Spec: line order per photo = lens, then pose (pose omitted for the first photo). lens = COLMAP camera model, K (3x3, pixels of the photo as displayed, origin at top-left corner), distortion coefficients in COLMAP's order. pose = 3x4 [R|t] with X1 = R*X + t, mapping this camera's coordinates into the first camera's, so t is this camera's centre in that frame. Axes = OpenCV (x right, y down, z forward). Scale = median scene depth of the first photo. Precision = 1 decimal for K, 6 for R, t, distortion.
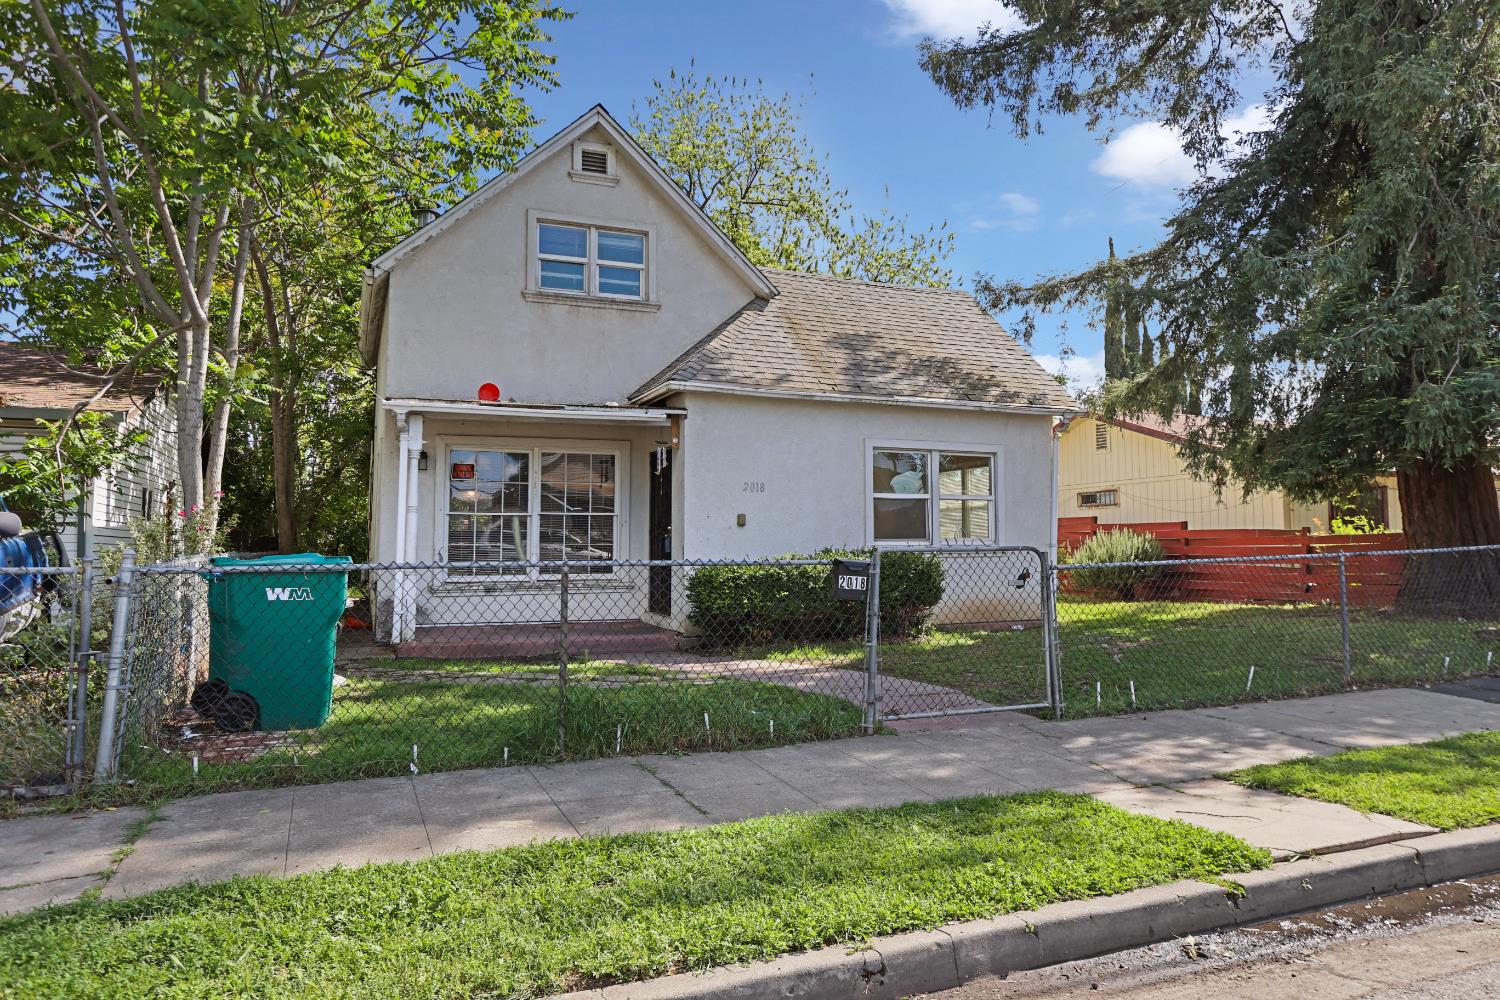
lens RADIAL K [[995.2, 0, 754.1], [0, 995.2, 444.6], [0, 0, 1]] dist [-0.045439, 0.000404]
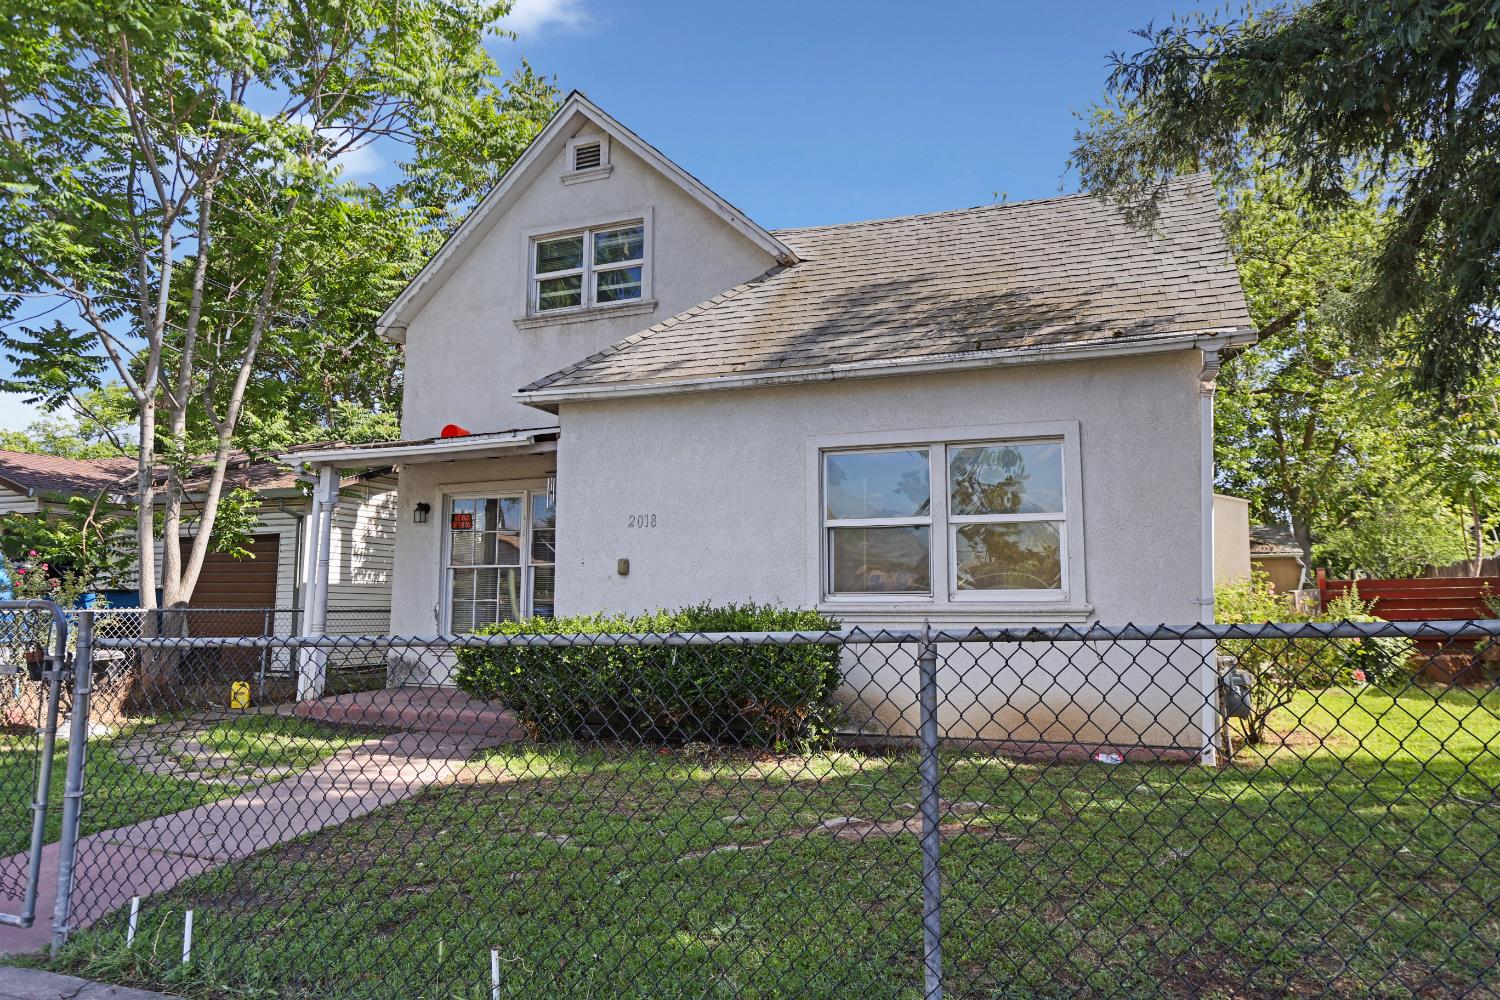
lens RADIAL K [[978.0, 0, 750.9], [0, 978.0, 454.1], [0, 0, 1]] dist [-0.056749, 0.061182]
pose [[0.710106, -0.104174, -0.696346, 0.520327], [0.069455, 0.994535, -0.077955, 0.051554], [0.700661, 0.006992, 0.713460, 0.507710]]
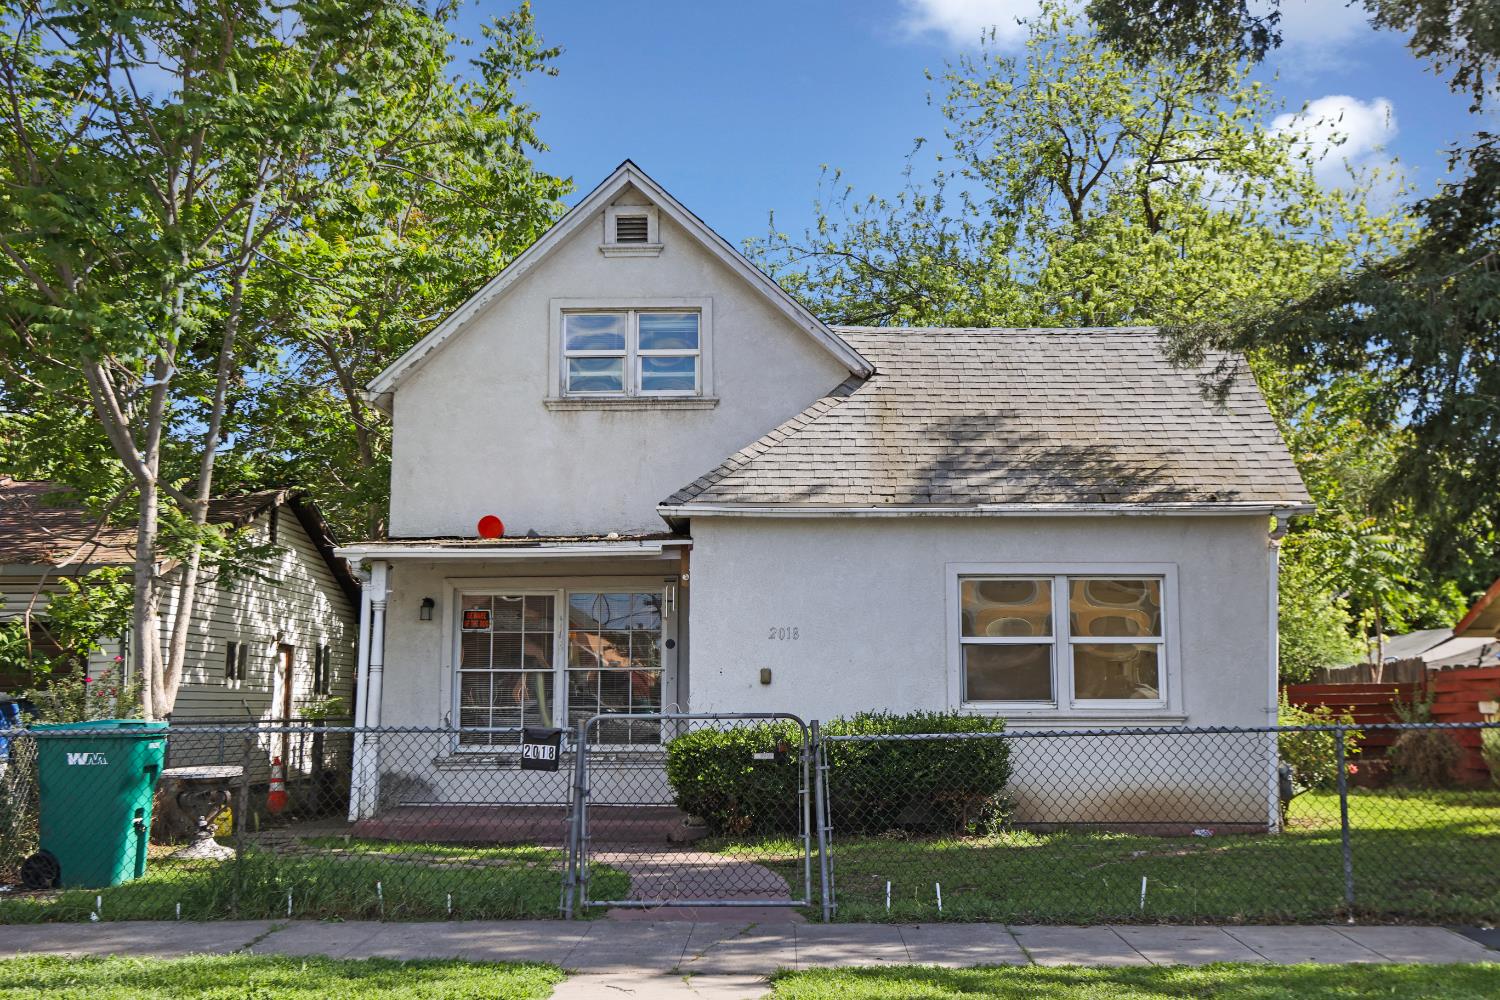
lens RADIAL K [[1683.4, 0, 747.6], [0, 1683.4, 401.8], [0, 0, 1]] dist [0.017975, 0.058490]
pose [[0.908450, -0.073001, -0.411570, 0.494909], [0.042421, 0.995649, -0.082964, -0.027592], [0.415836, 0.057909, 0.907594, -0.208649]]
